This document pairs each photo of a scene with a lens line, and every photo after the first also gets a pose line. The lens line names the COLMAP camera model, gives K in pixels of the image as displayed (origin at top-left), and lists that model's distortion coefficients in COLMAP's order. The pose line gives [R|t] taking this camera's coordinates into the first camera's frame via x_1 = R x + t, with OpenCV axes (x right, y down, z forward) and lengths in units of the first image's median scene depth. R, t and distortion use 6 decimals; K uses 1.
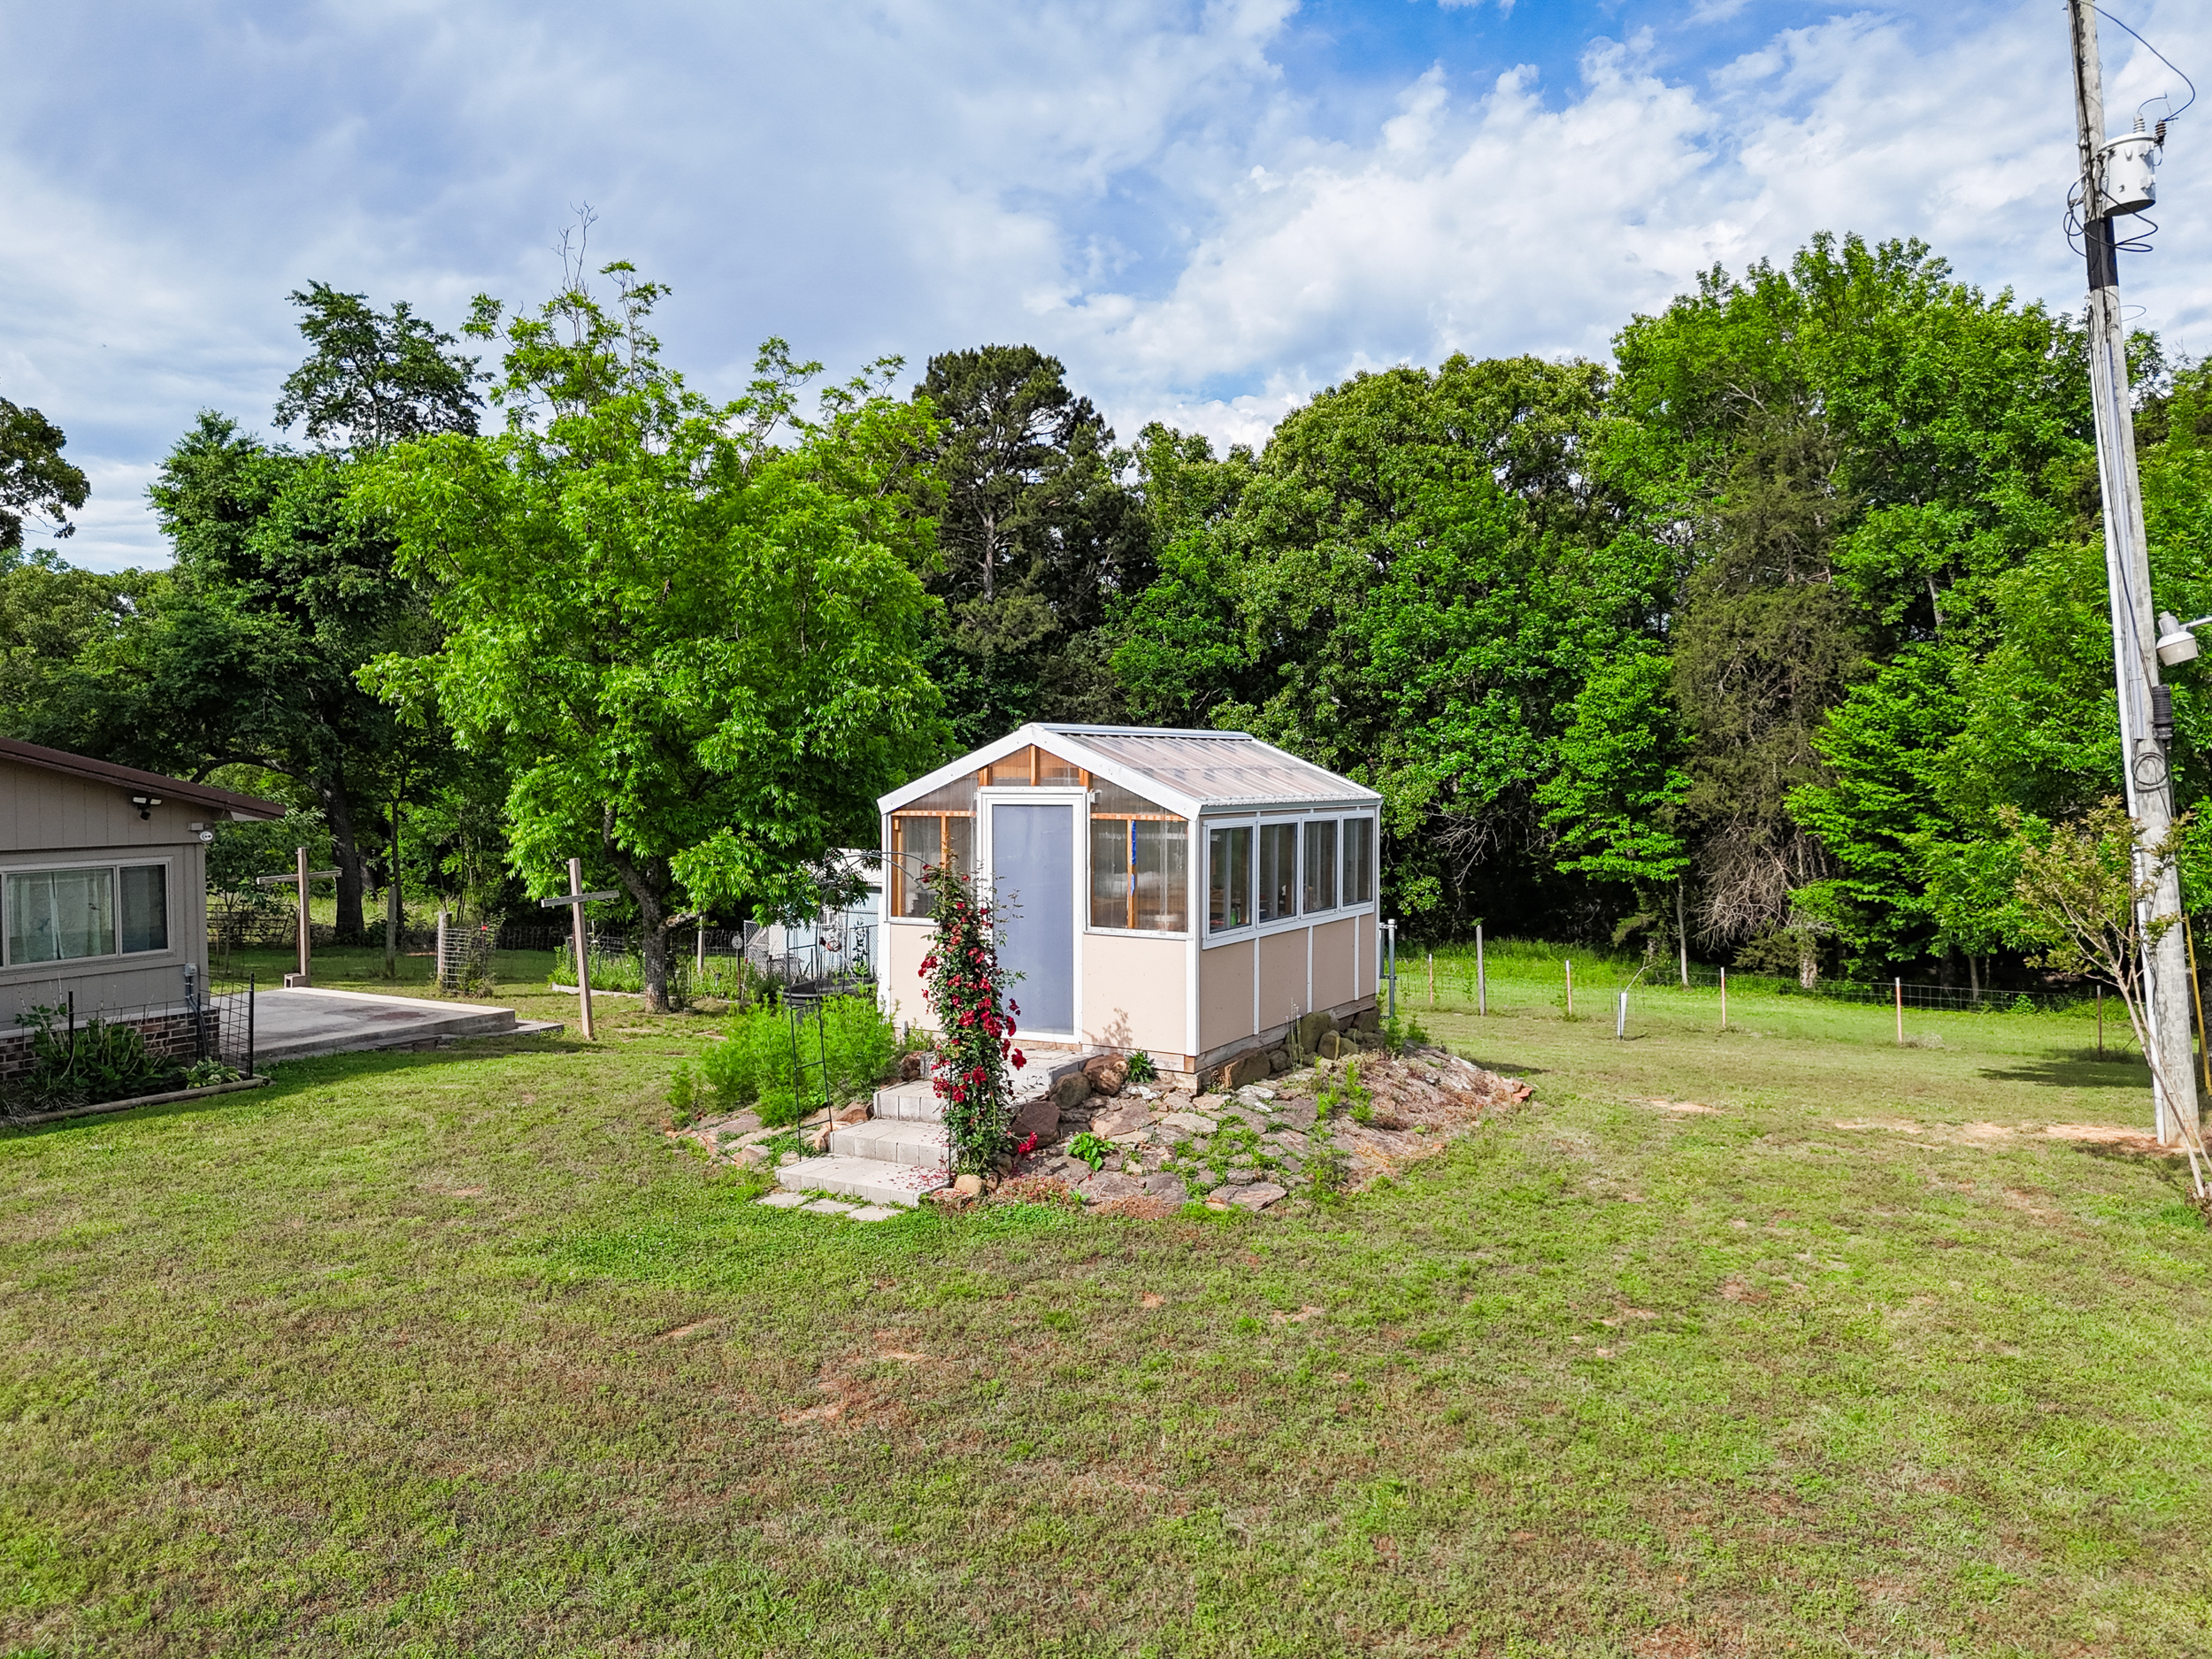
lens RADIAL K [[1590.6, 0, 1072.1], [0, 1590.6, 827.9], [0, 0, 1]] dist [0.071465, -0.067455]
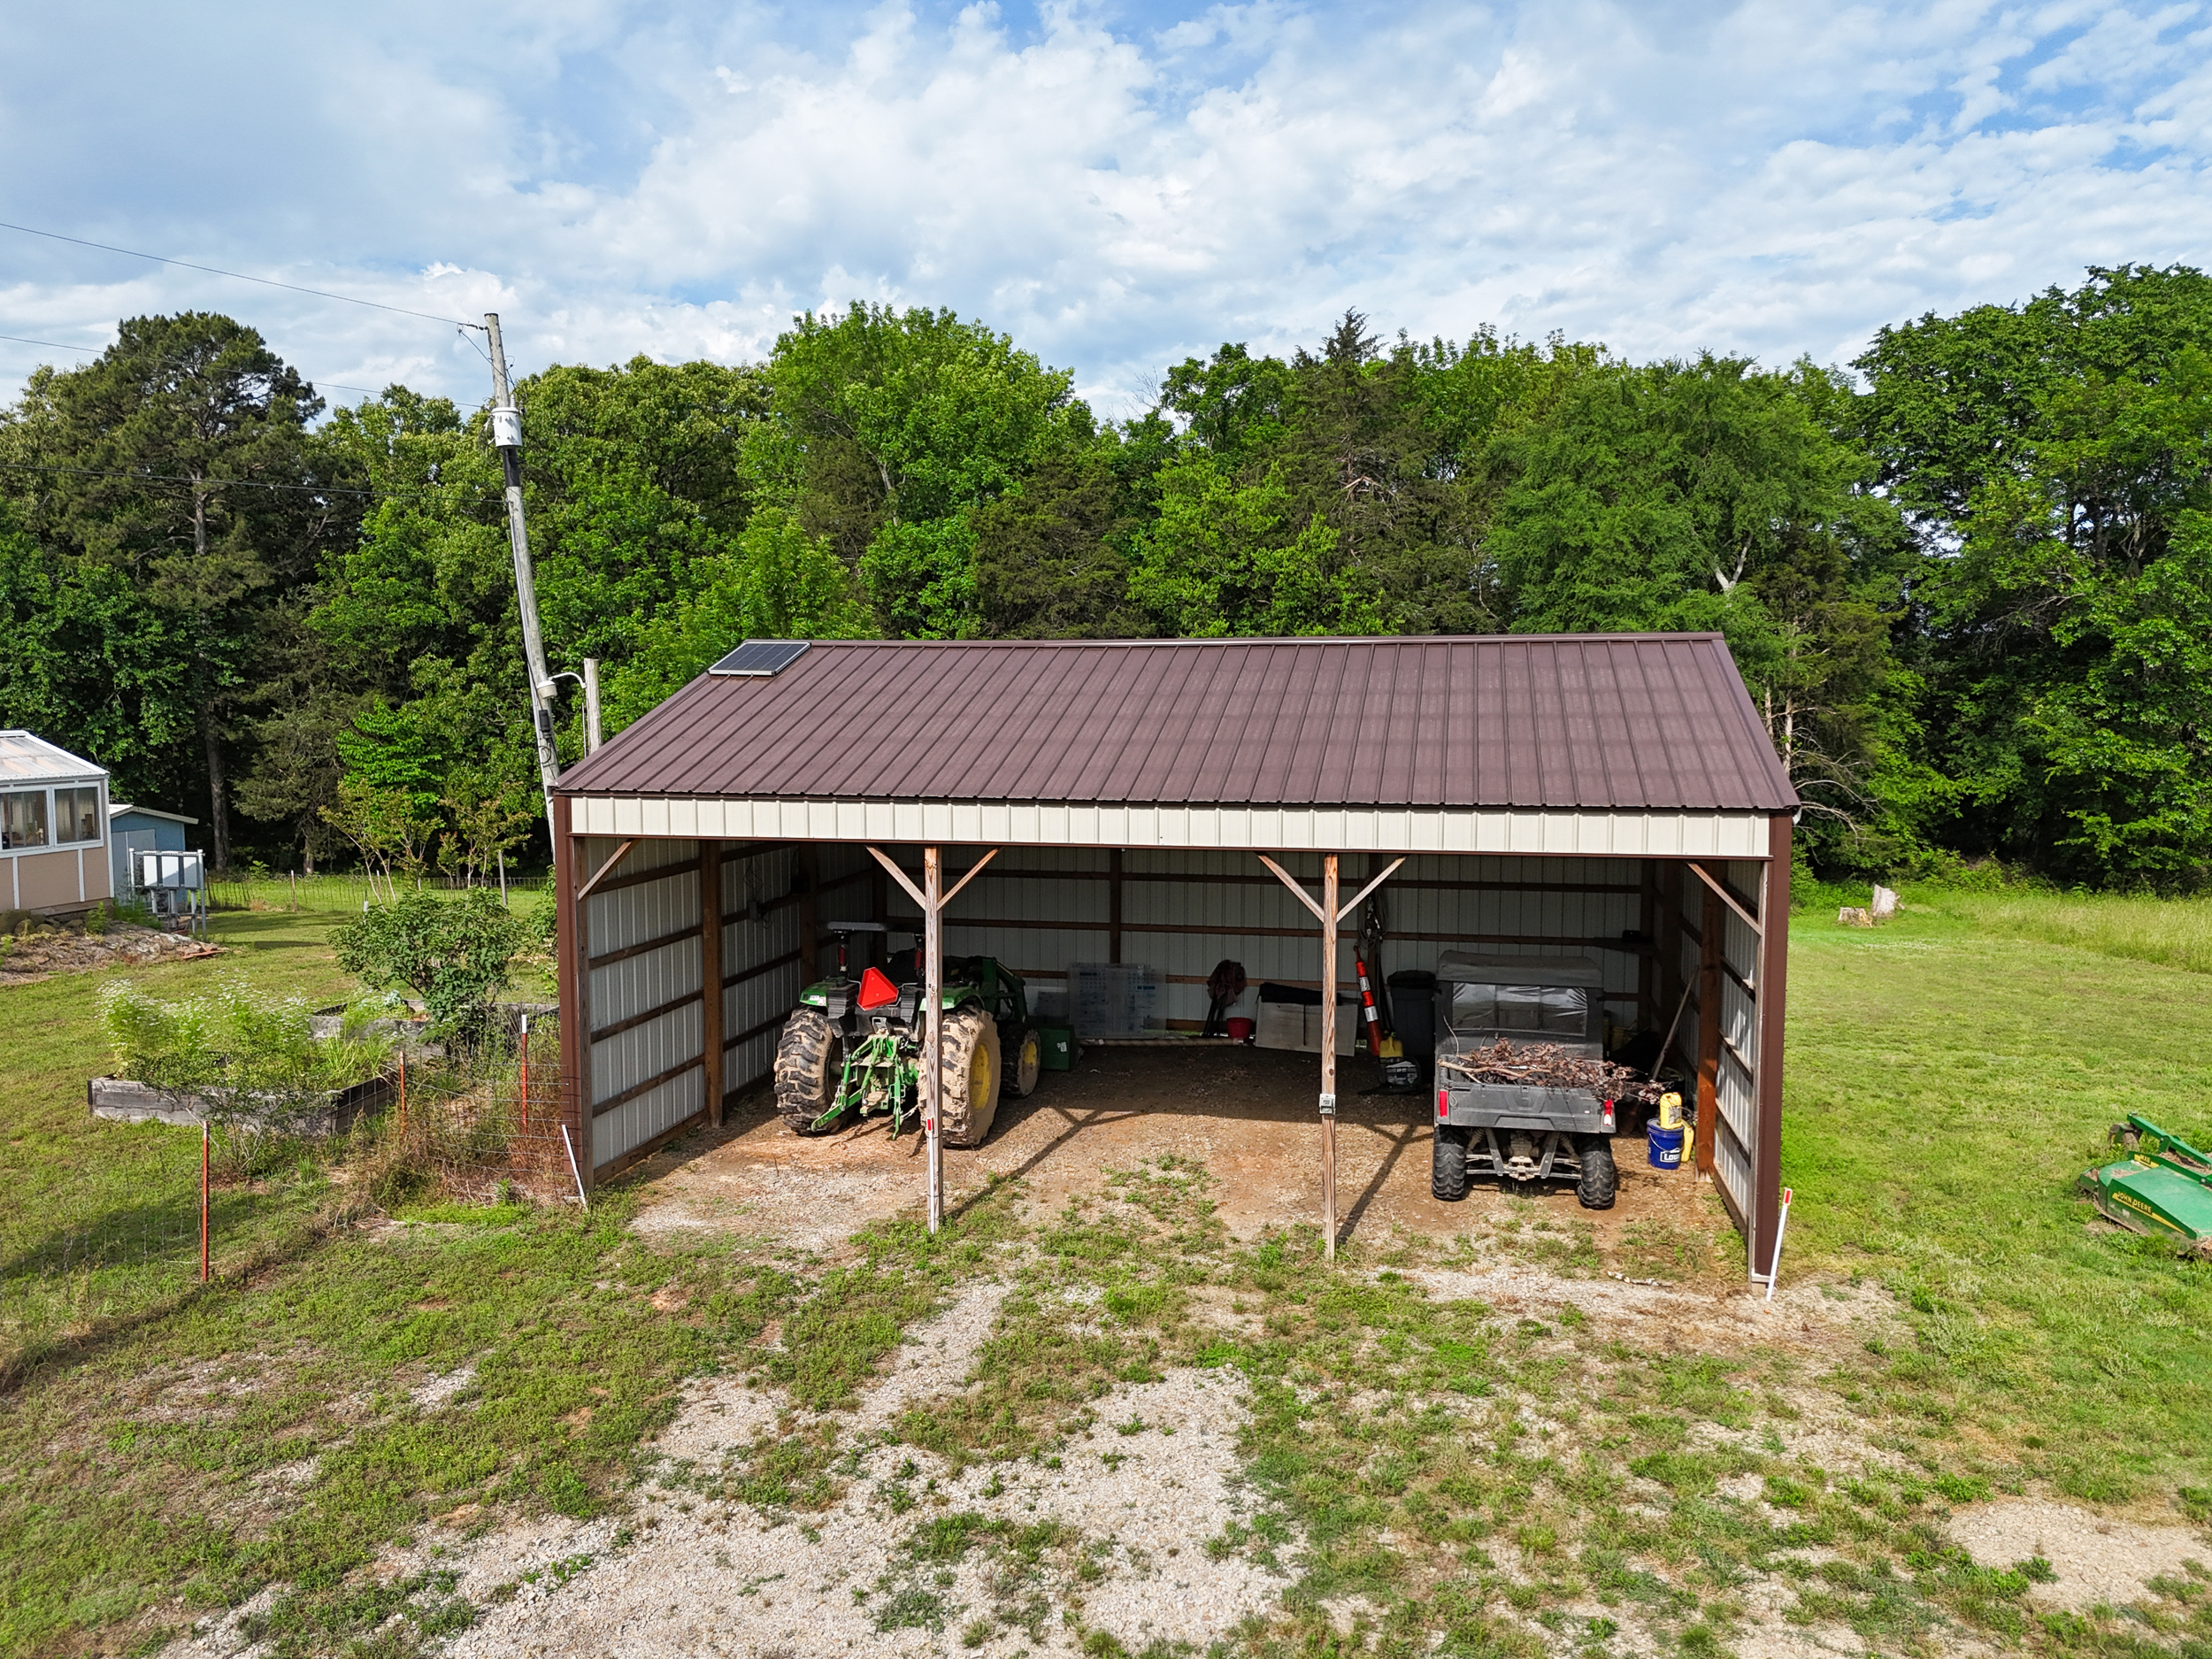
lens RADIAL K [[1545.7, 0, 1106.0], [0, 1545.7, 829.5], [0, 0, 1]] dist [0.029611, -0.046590]
pose [[0.941028, -0.033220, 0.336694, 0.164143], [0.013322, 0.998034, 0.061239, -0.017026], [-0.338066, -0.053142, 0.939621, -0.180075]]
